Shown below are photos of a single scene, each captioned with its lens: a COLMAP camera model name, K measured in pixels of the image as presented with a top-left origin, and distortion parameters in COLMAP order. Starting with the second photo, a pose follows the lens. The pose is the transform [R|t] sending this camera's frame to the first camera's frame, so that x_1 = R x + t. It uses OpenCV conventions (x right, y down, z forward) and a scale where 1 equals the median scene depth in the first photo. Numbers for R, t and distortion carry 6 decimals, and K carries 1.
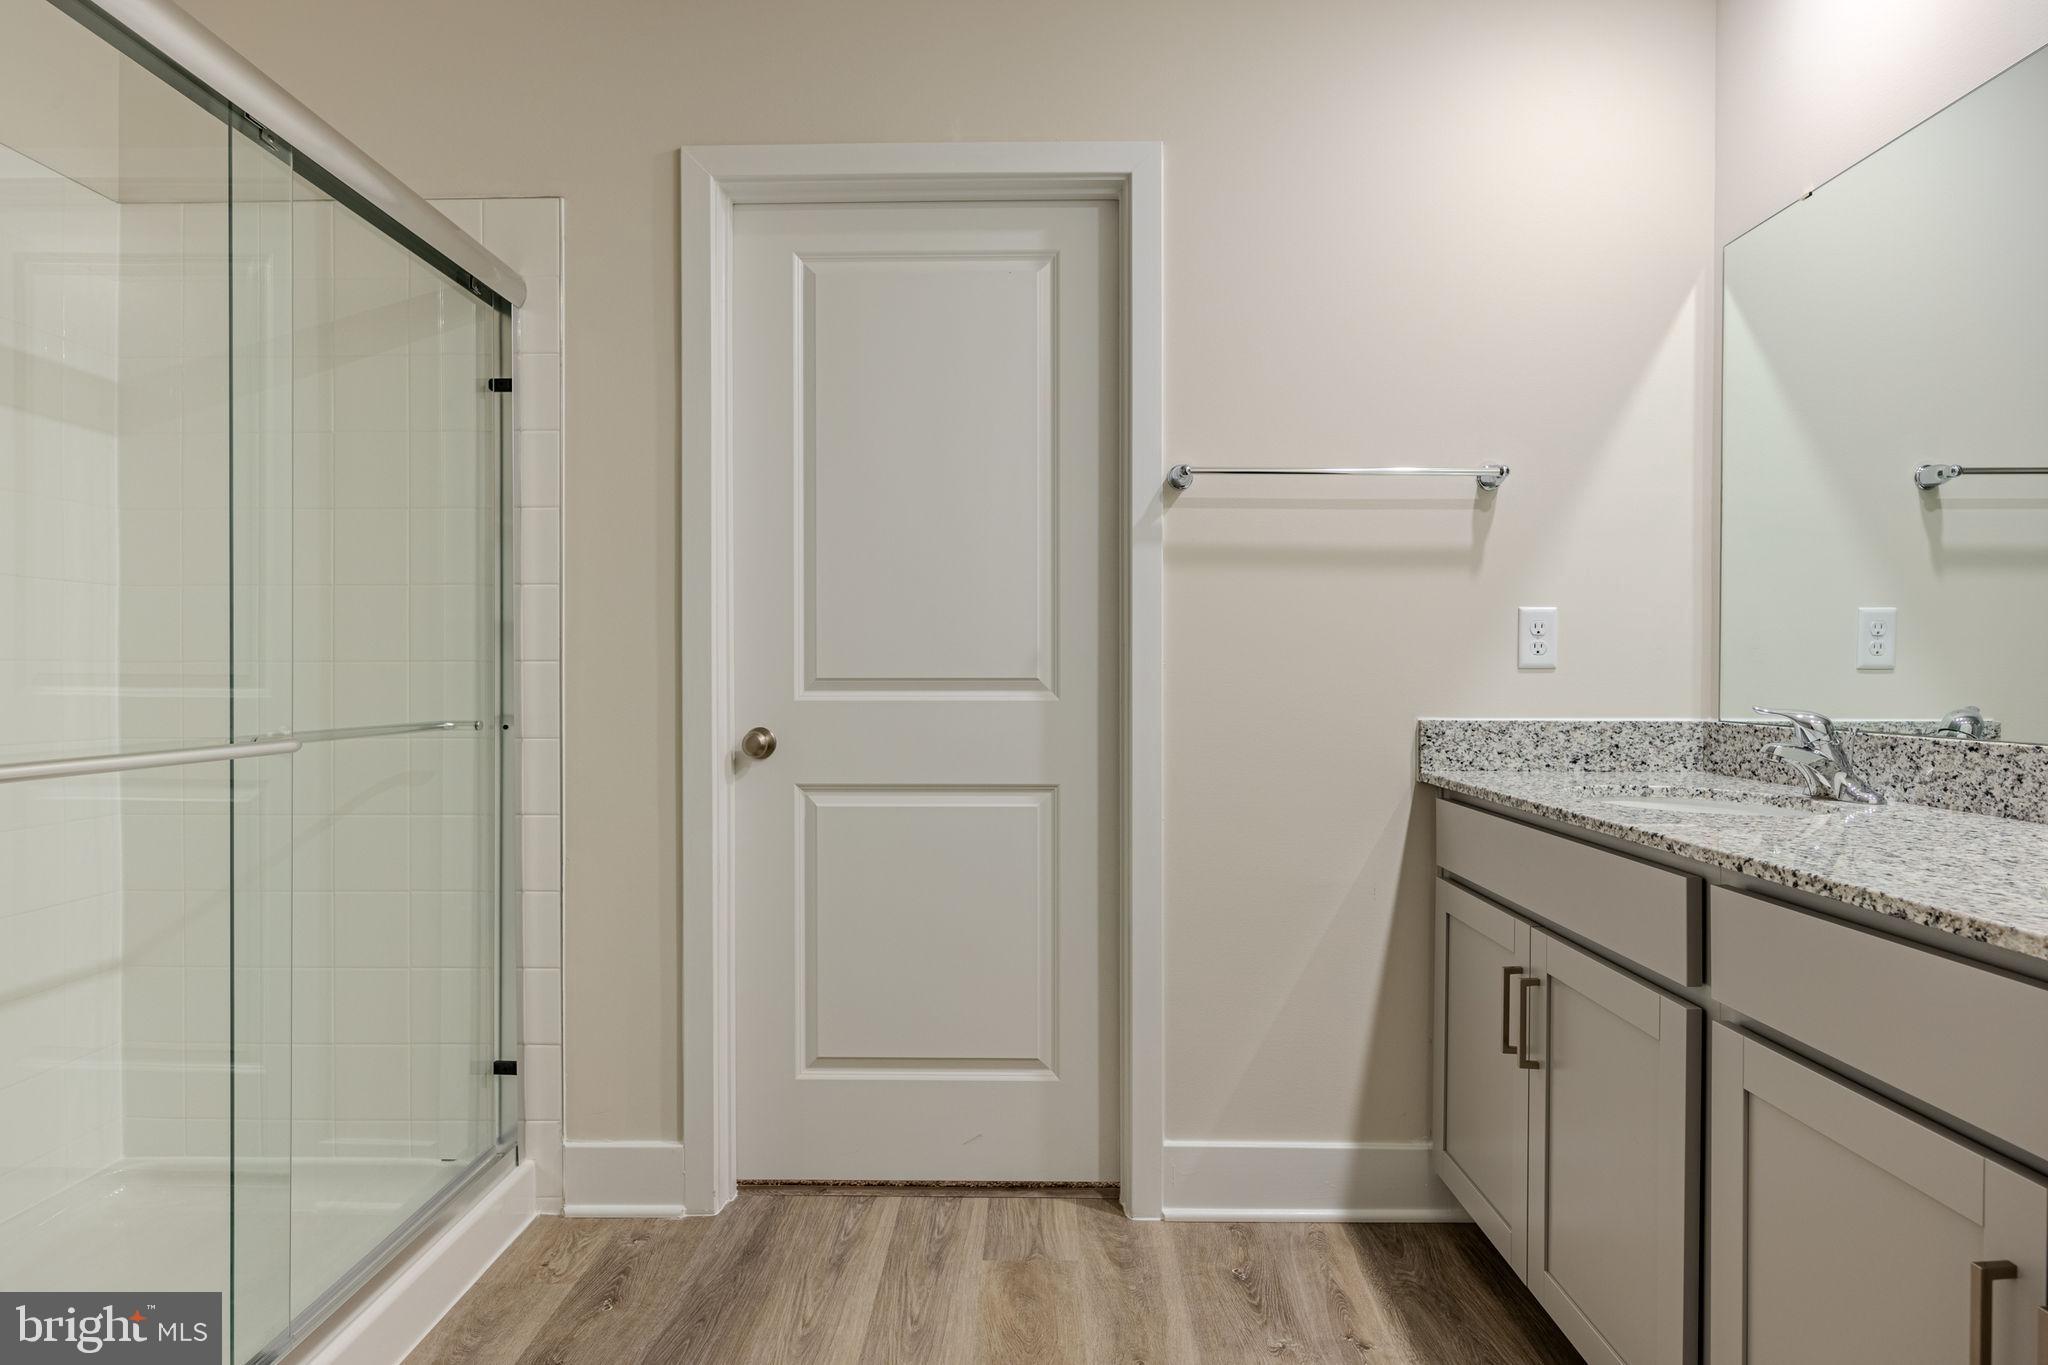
lens RADIAL K [[1125.3, 0, 1032.0], [0, 1125.3, 679.7], [0, 0, 1]] dist [-0.003194, 0.001038]
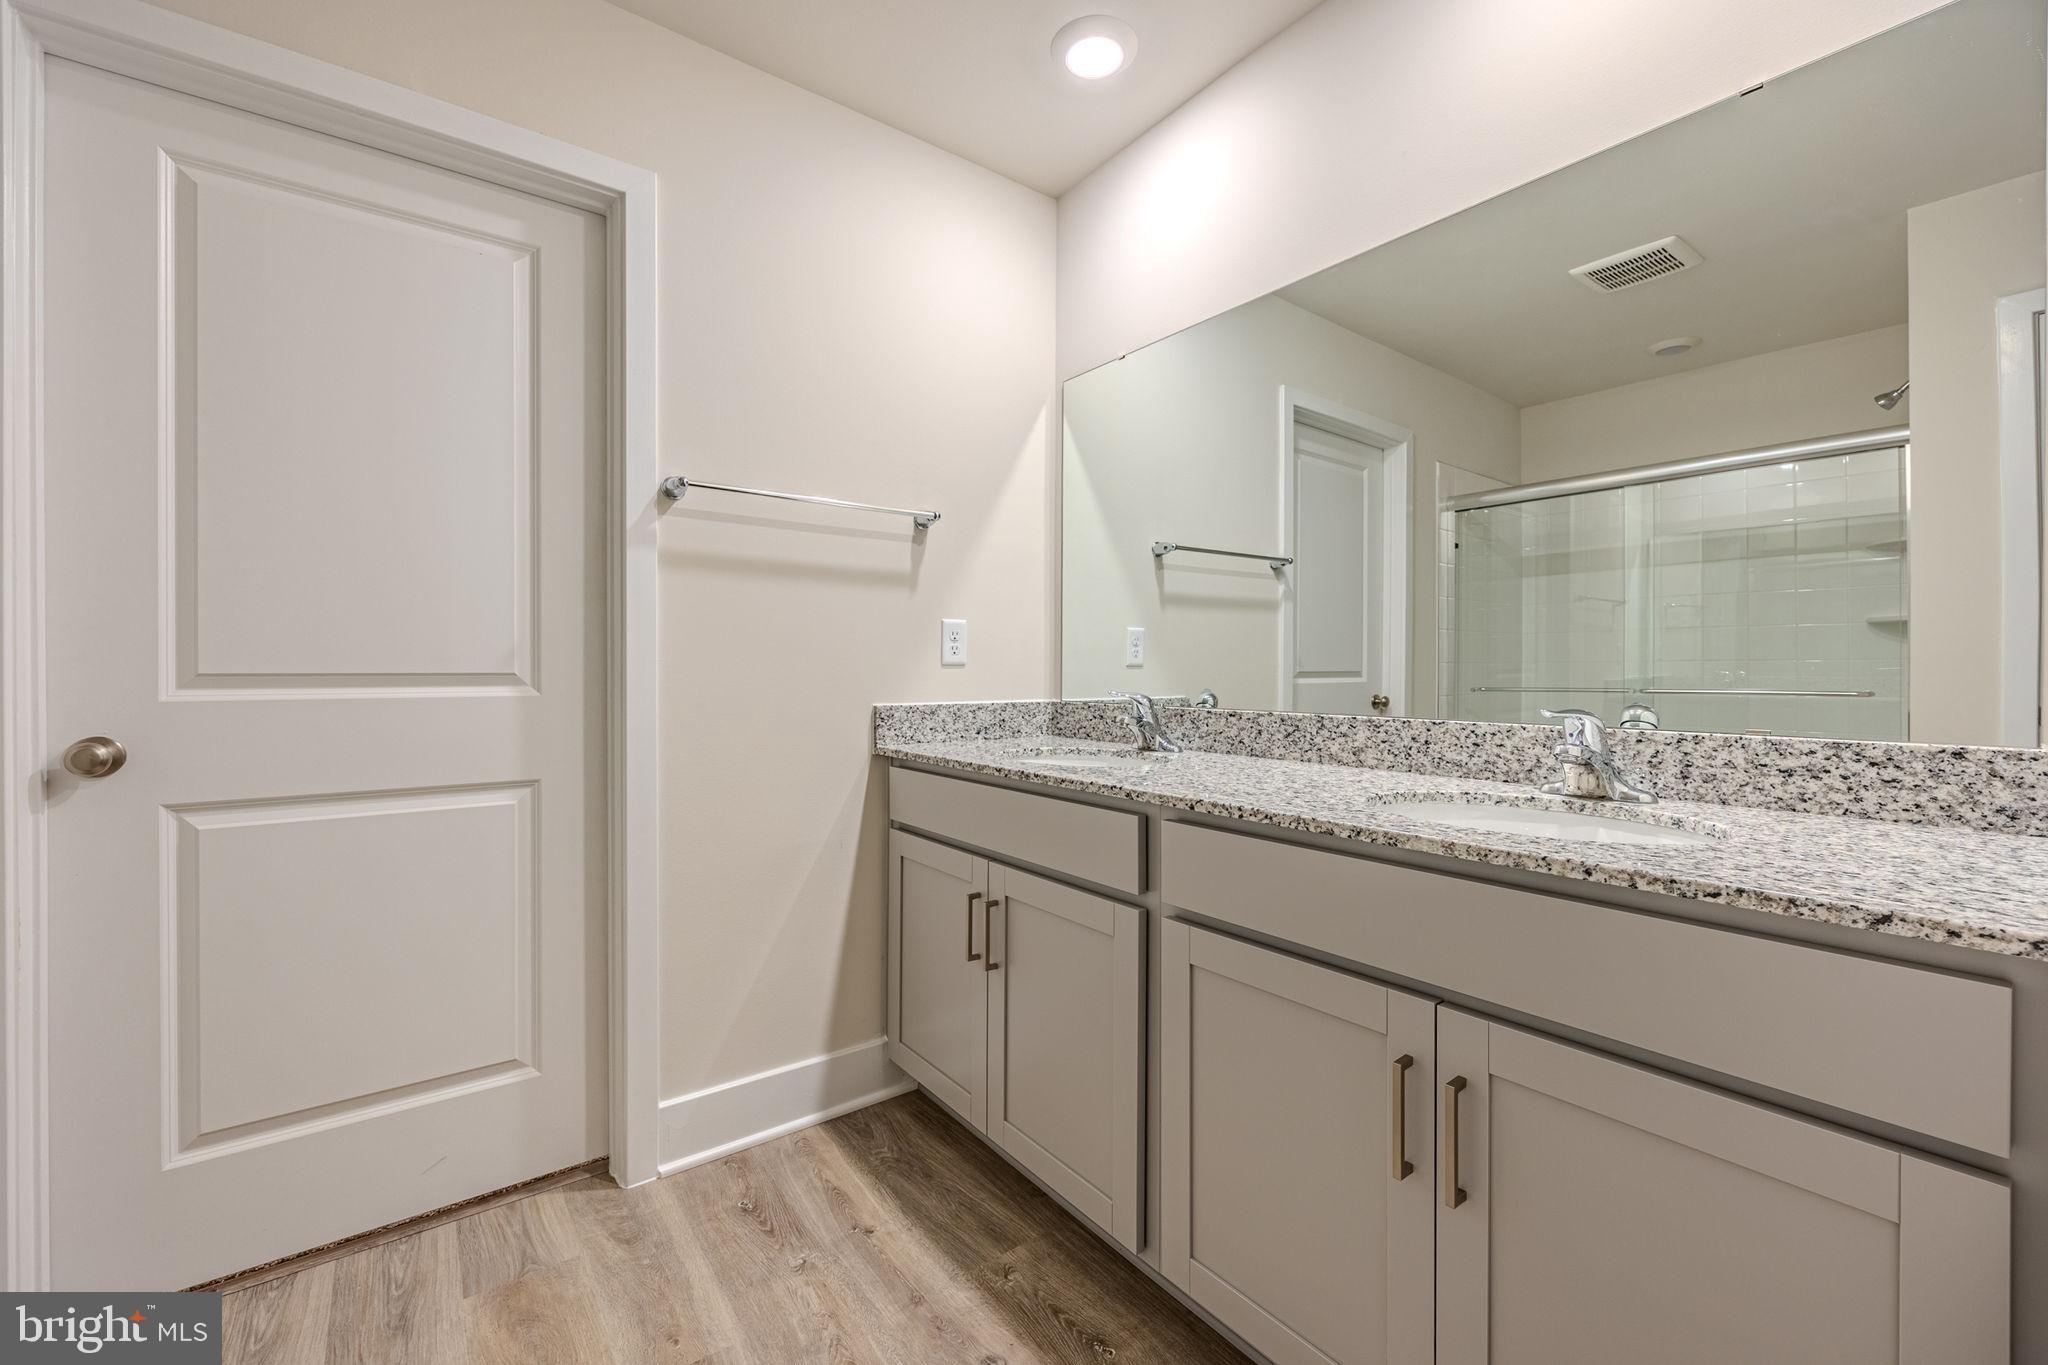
lens RADIAL K [[816.5, 0, 1033.8], [0, 816.5, 671.3], [0, 0, 1]] dist [-0.001783, -0.000313]
pose [[0.790956, -0.001062, 0.611872, -0.076793], [0.003037, 0.999993, -0.002191, 0.000011], [-0.611865, 0.003591, 0.790954, 0.164636]]
